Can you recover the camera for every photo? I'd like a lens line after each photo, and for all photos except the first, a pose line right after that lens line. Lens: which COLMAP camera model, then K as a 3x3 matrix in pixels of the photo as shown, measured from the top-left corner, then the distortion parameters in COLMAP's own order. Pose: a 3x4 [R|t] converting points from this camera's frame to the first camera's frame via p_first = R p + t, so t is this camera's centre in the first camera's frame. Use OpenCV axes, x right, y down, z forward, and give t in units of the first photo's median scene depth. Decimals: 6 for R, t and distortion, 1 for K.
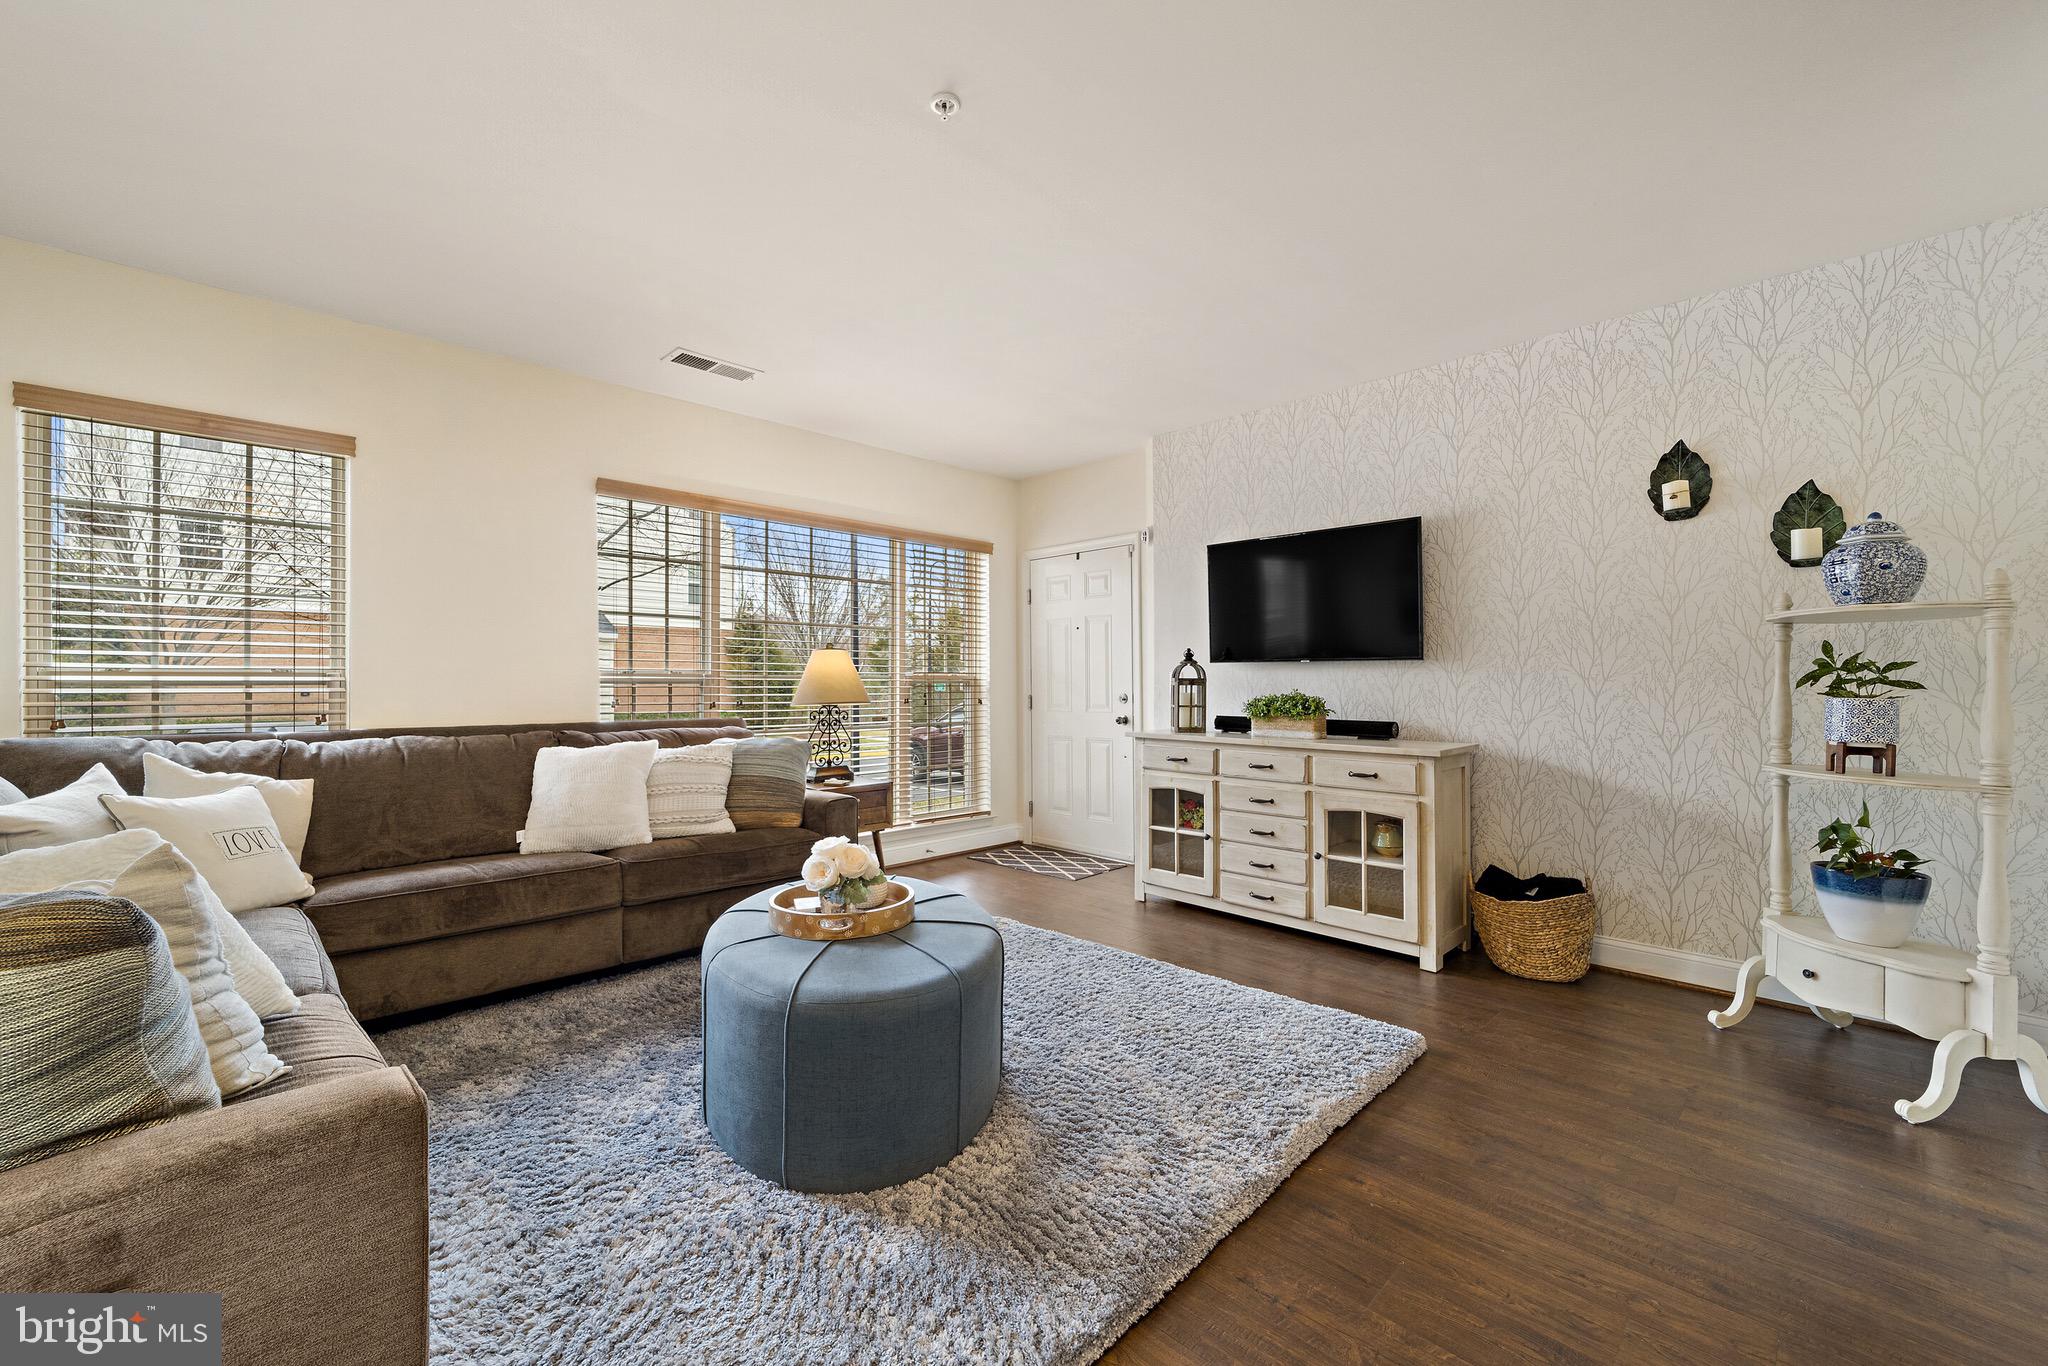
lens RADIAL K [[824.8, 0, 1033.0], [0, 824.8, 678.0], [0, 0, 1]] dist [-0.001144, 0.000578]
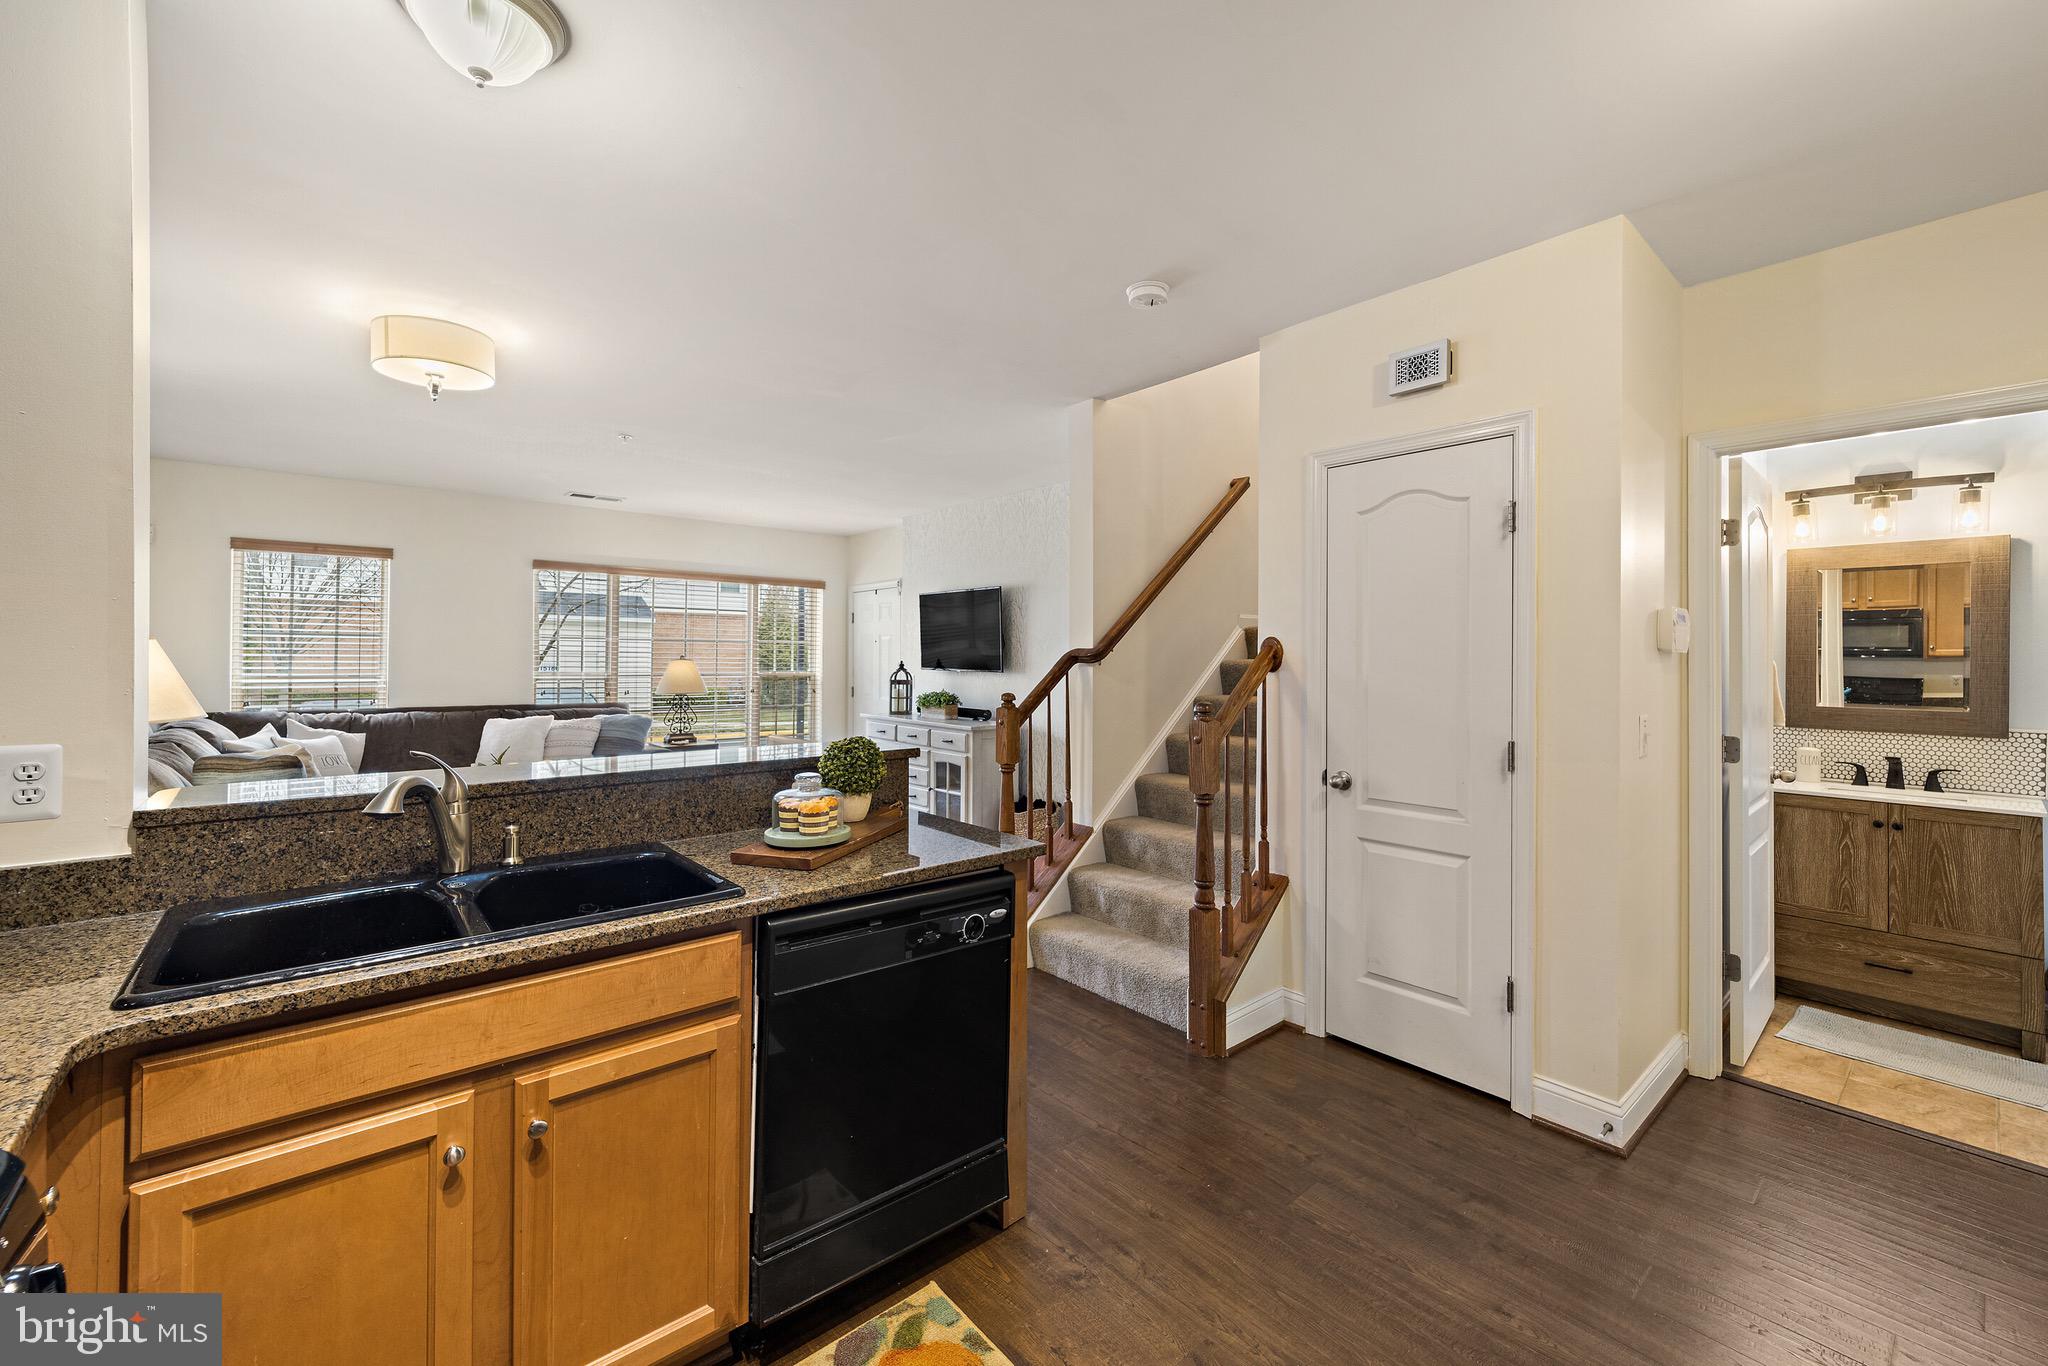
lens RADIAL K [[821.1, 0, 1032.4], [0, 821.1, 659.9], [0, 0, 1]] dist [-0.000522, -0.000067]
pose [[0.996820, 0.007194, -0.079359, 0.667232], [-0.006844, 0.999966, 0.004682, -0.055406], [0.079390, -0.004124, 0.996835, -0.634941]]
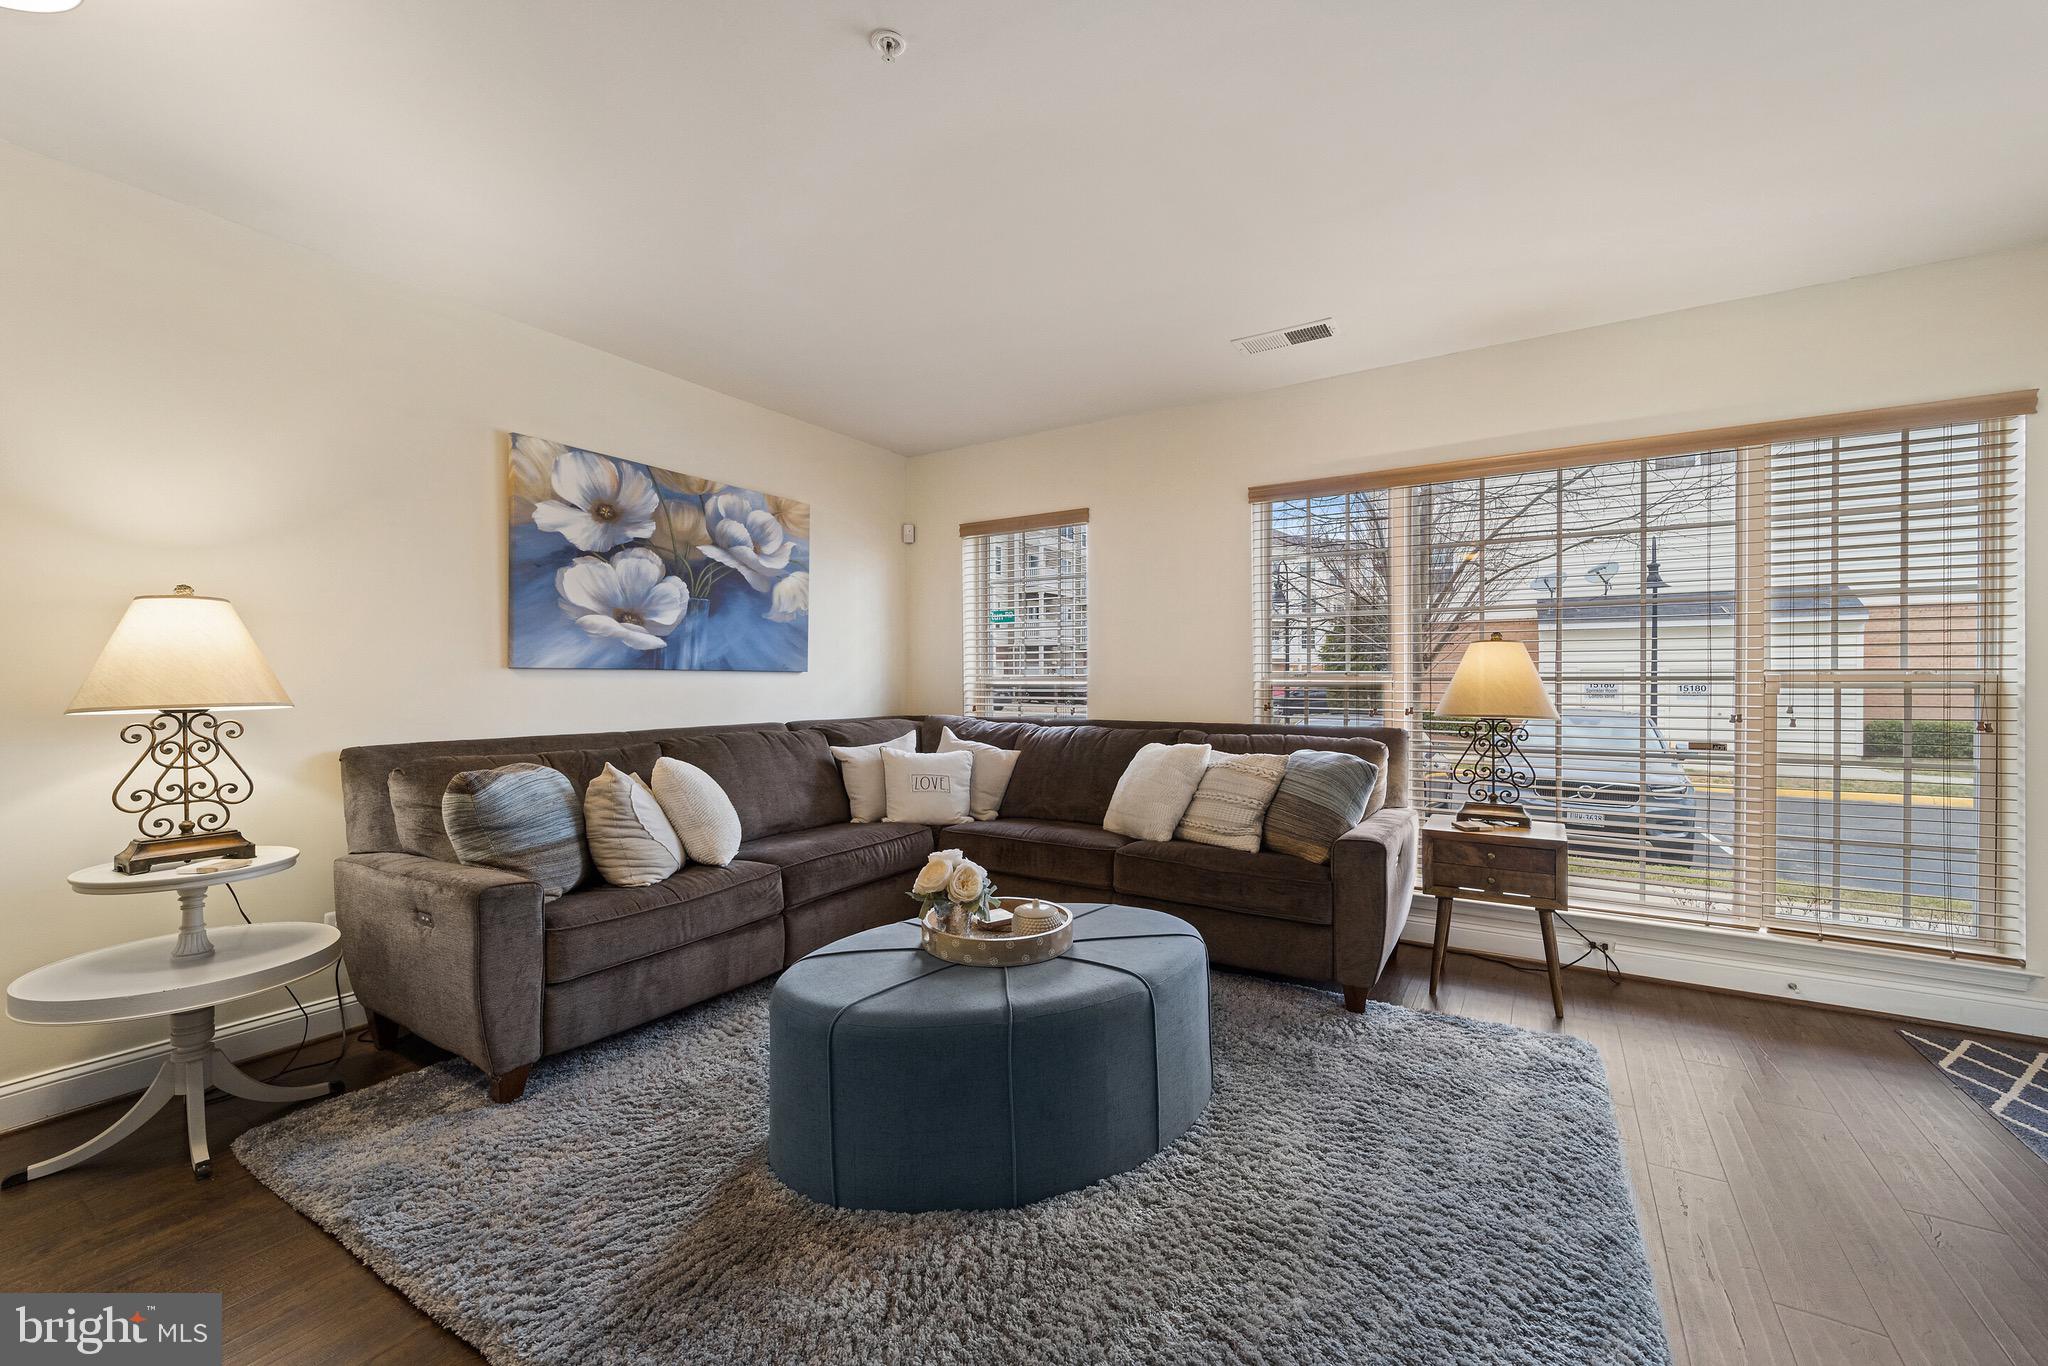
lens RADIAL K [[822.0, 0, 1016.4], [0, 822.0, 679.9], [0, 0, 1]] dist [0.001315, 0.000455]
pose [[0.206074, 0.003953, -0.978528, 0.454422], [0.008134, 0.999950, 0.005752, -0.010481], [0.978503, -0.009145, 0.206031, 0.533365]]
